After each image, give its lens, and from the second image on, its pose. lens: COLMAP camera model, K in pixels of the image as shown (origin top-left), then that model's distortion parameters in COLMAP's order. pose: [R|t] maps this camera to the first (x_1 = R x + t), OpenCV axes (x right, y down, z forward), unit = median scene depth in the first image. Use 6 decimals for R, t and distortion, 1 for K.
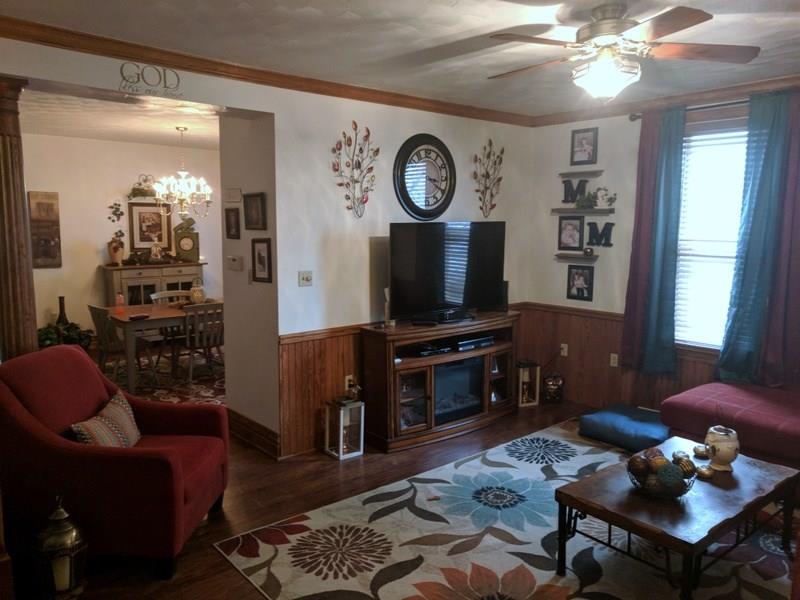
lens RADIAL K [[603.8, 0, 400.4], [0, 603.8, 295.8], [0, 0, 1]] dist [0.002401, 0.000627]
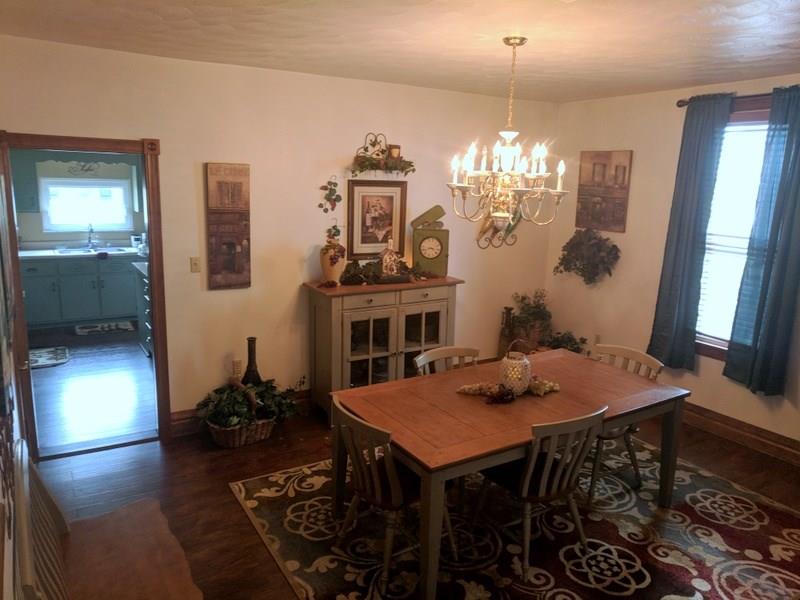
lens RADIAL K [[603.8, 0, 400.8], [0, 603.8, 302.6], [0, 0, 1]] dist [0.002401, 0.000627]
pose [[0.985433, 0.053922, -0.161292, -0.295700], [-0.040576, 0.995561, 0.084922, -0.085699], [0.165155, -0.077141, 0.983246, 0.401768]]
